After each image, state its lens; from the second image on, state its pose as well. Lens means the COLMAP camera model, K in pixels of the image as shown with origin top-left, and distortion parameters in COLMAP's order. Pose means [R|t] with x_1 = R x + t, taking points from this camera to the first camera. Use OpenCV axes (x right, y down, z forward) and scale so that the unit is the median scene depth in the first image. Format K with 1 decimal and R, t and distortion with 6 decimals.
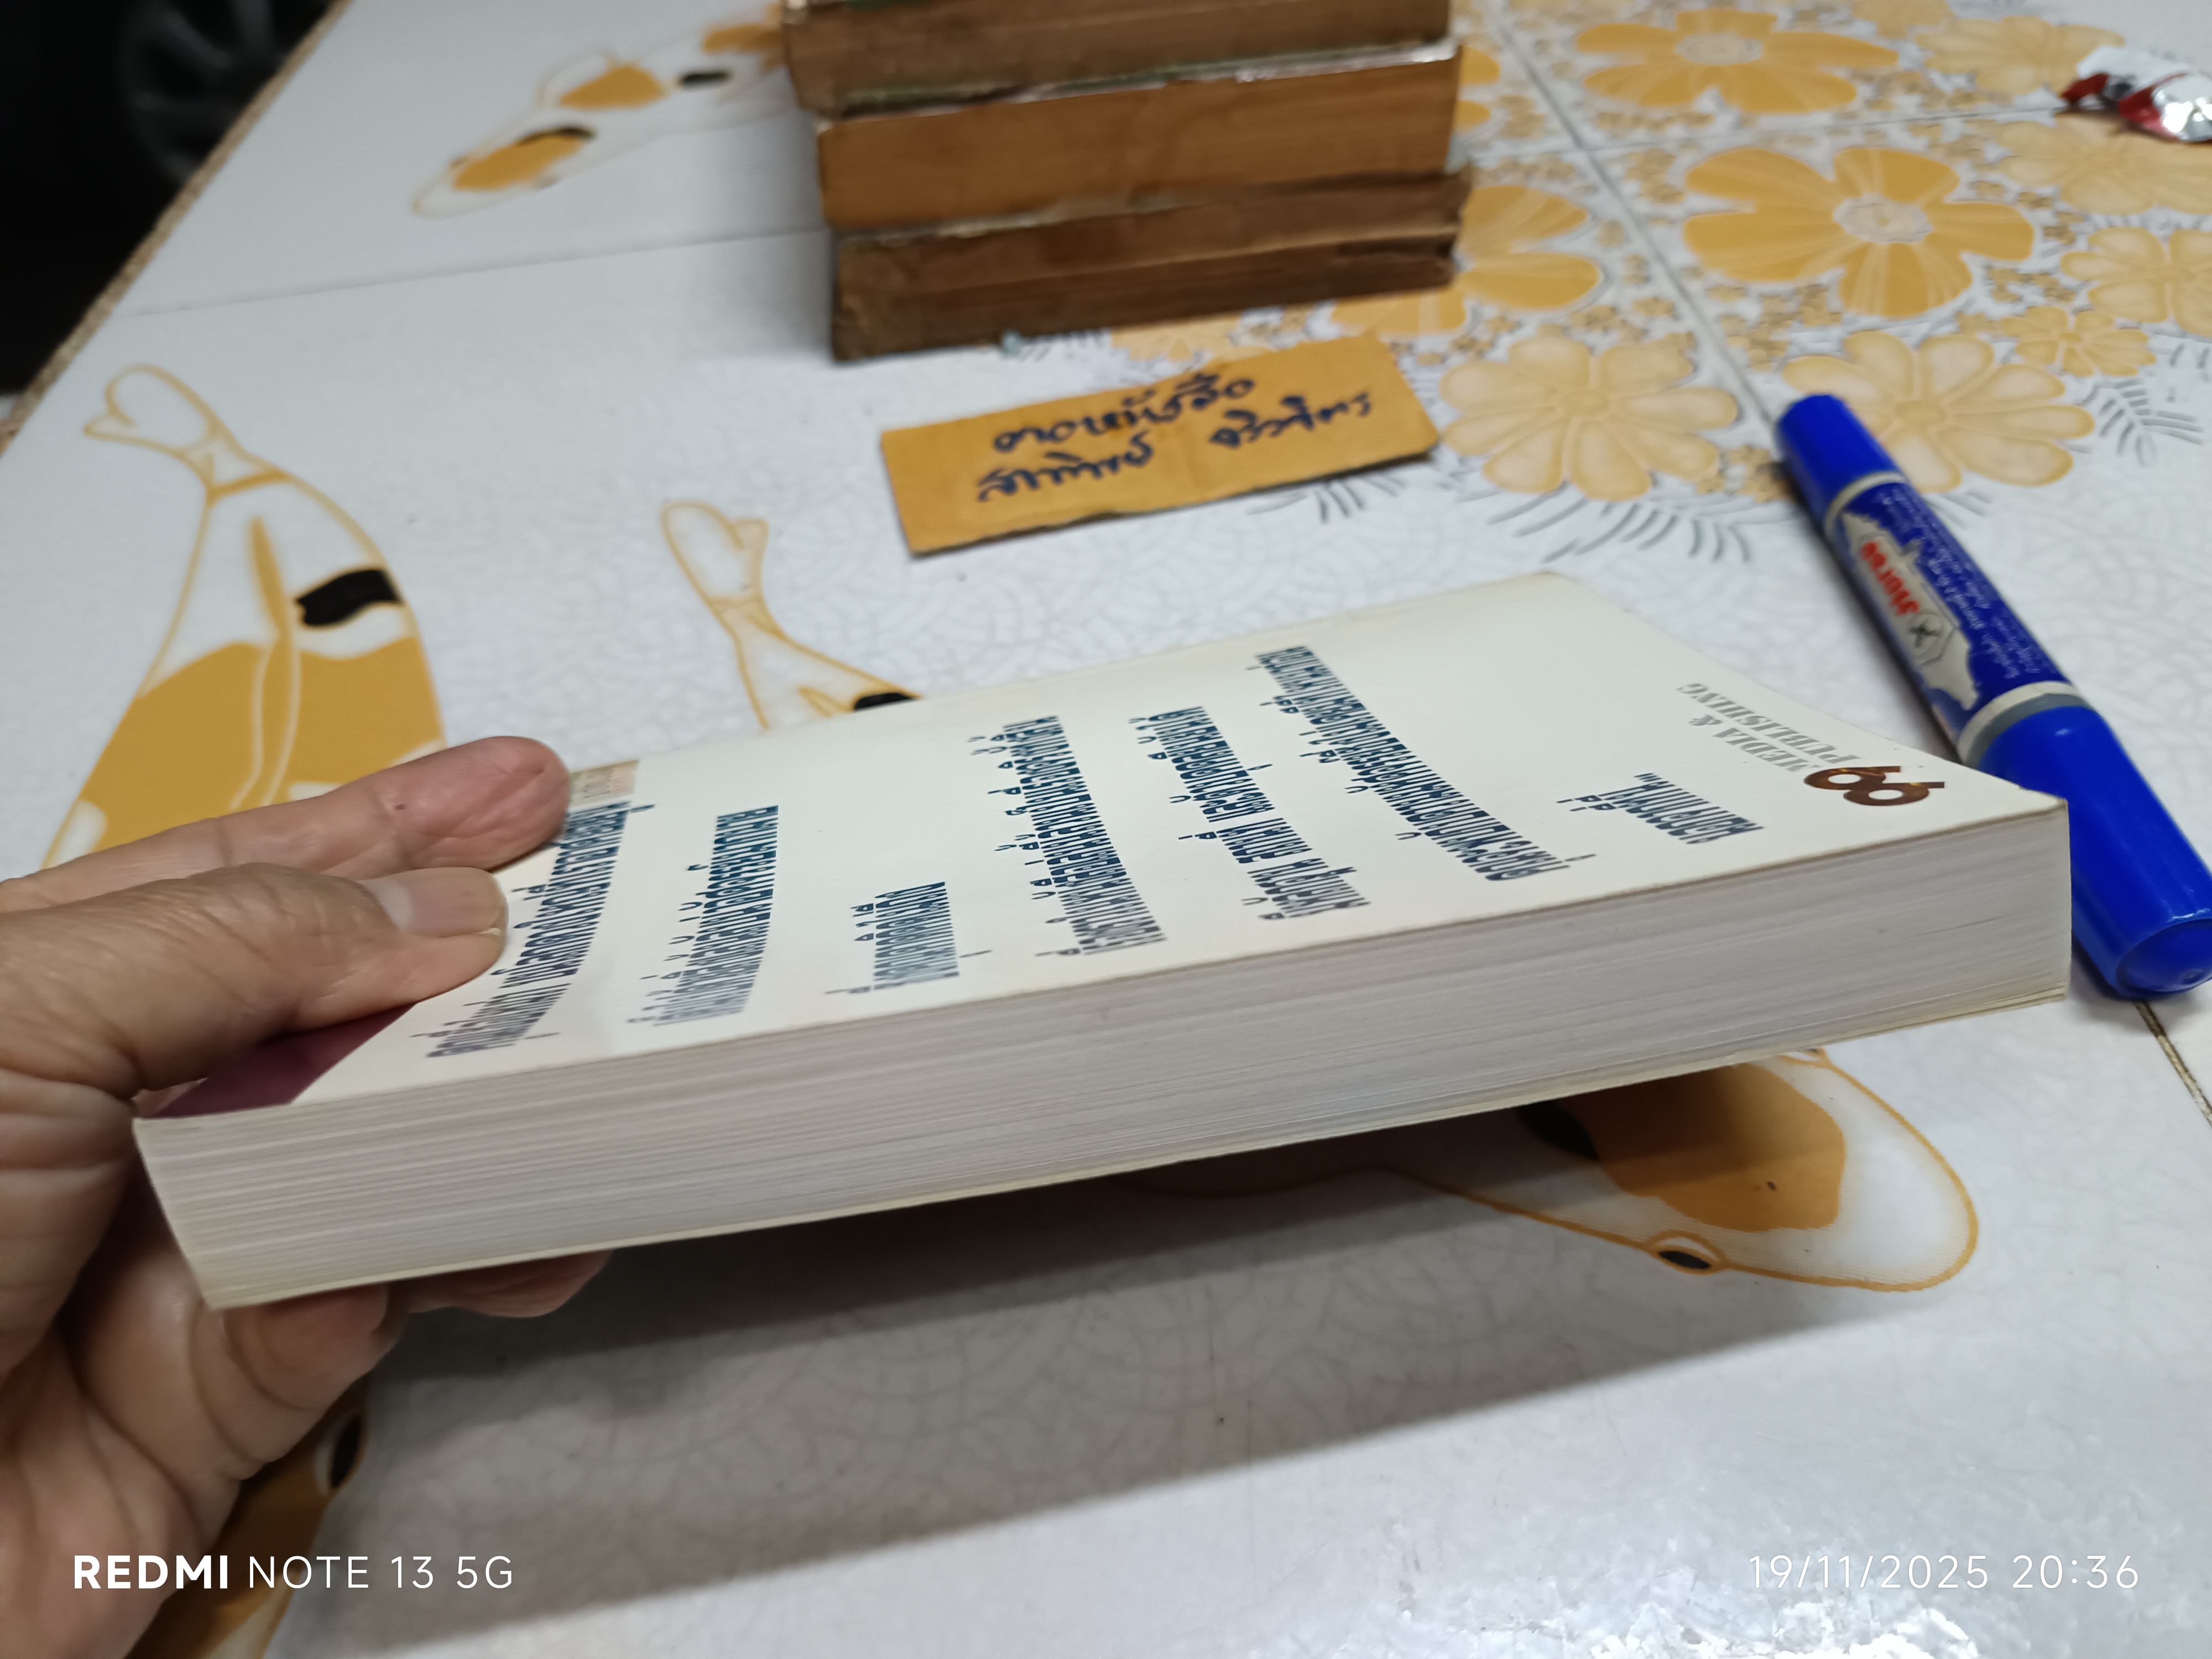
lens RADIAL K [[1585.8, 0, 1110.9], [0, 1585.8, 837.8], [0, 0, 1]] dist [-0.039891, 0.019947]
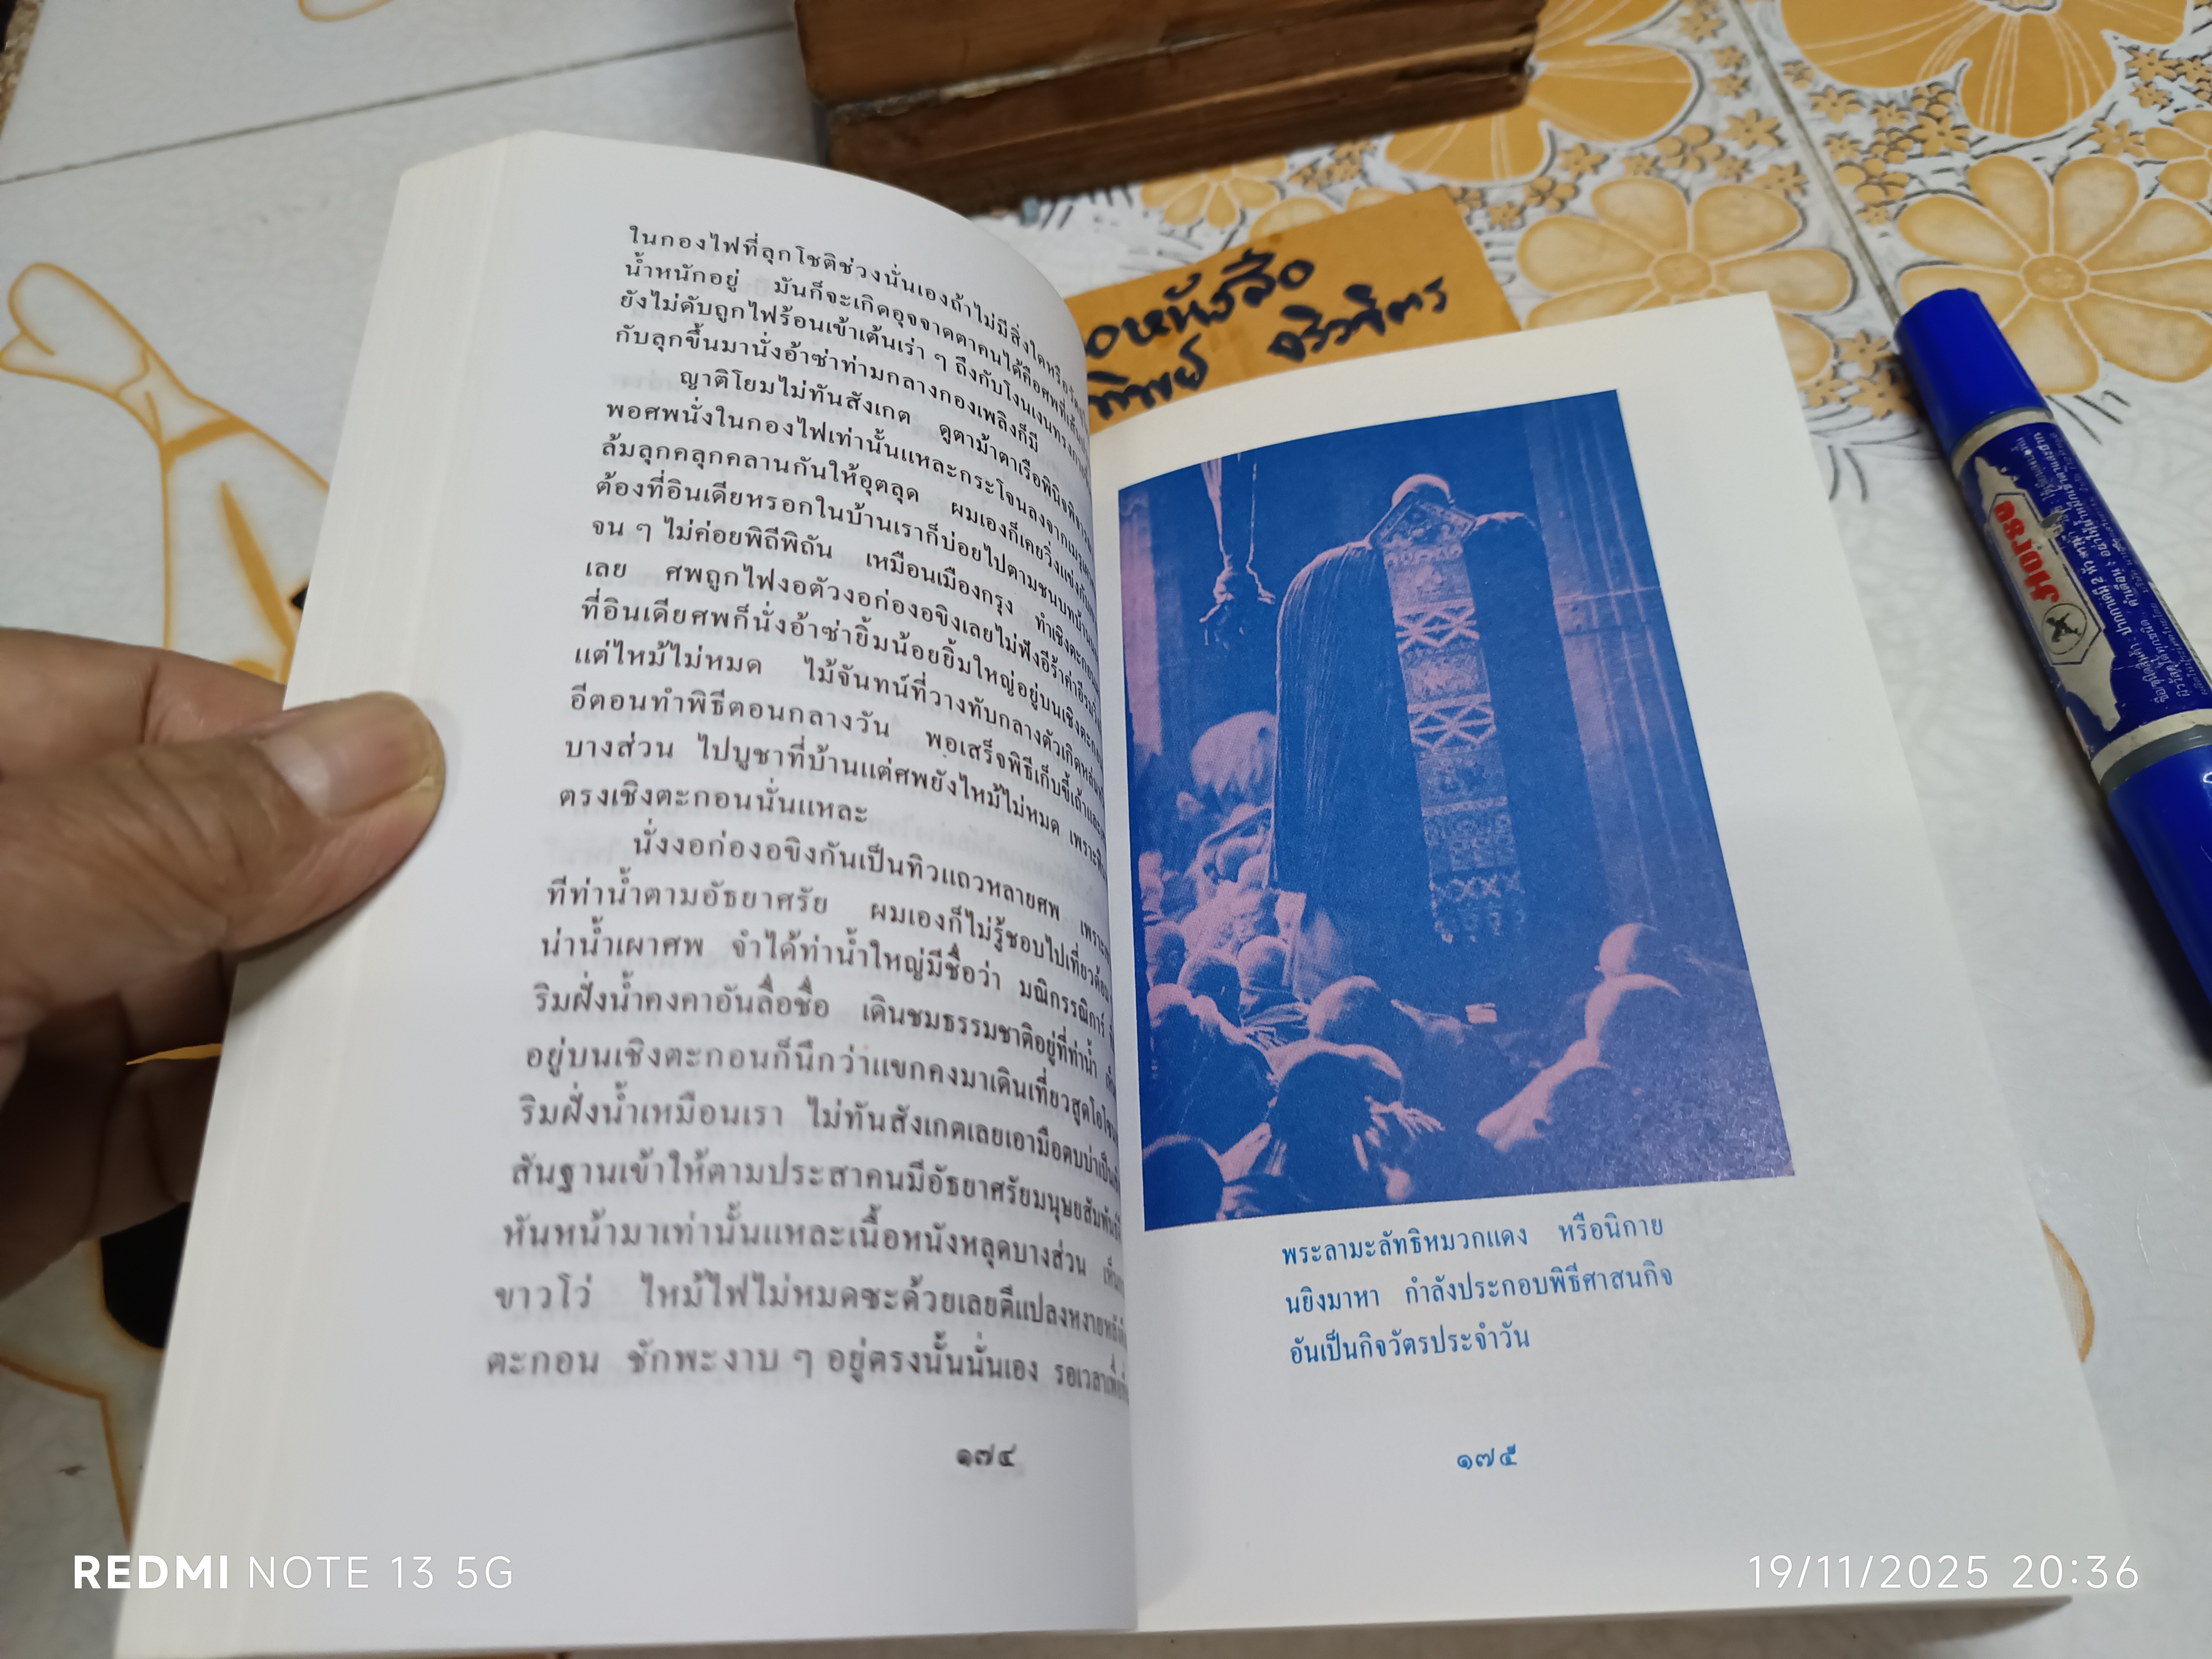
lens RADIAL K [[1585.8, 0, 1110.9], [0, 1585.8, 837.8], [0, 0, 1]] dist [-0.039891, 0.019947]
pose [[0.997883, -0.064702, 0.006605, -0.050879], [0.060577, 0.961594, 0.267706, -0.226653], [-0.023672, -0.266739, 0.963478, 0.057965]]
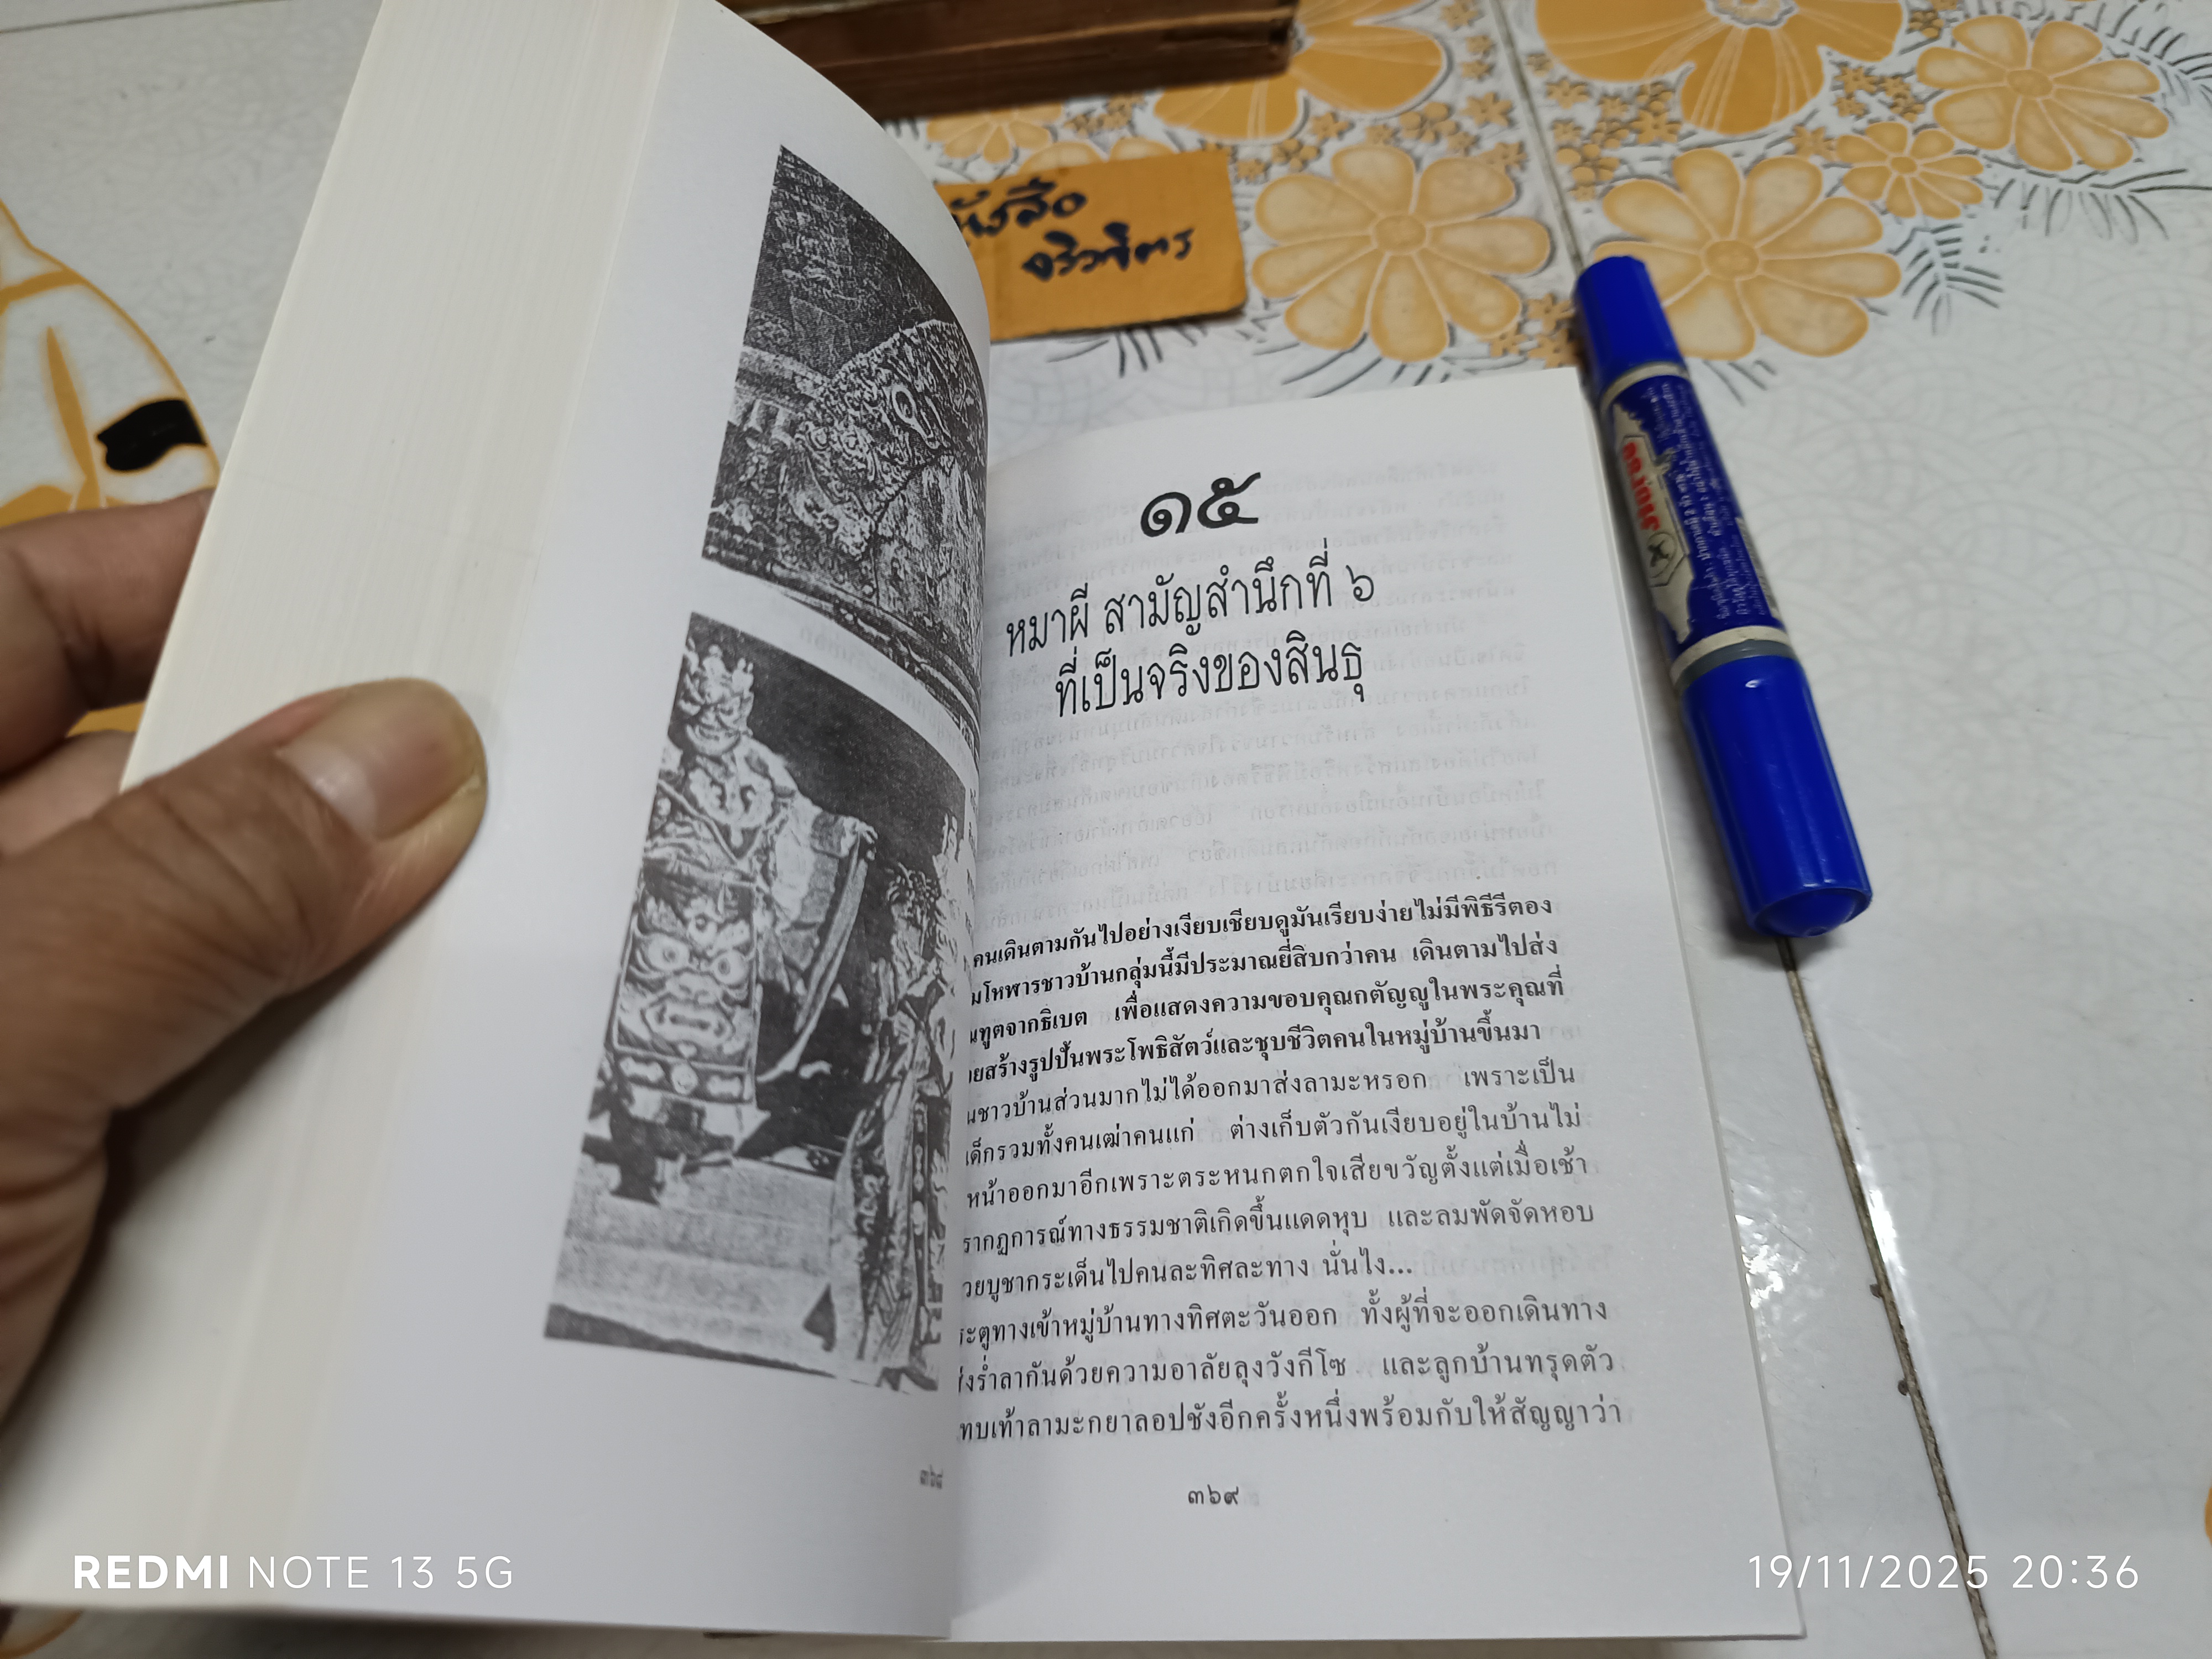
lens RADIAL K [[1579.4, 0, 1106.0], [0, 1579.4, 829.5], [0, 0, 1]] dist [-0.019758, -0.006412]
pose [[0.999599, 0.006117, 0.027634, 0.092968], [-0.013077, 0.965717, 0.259266, -0.168814], [-0.025101, -0.259523, 0.965411, -0.039102]]
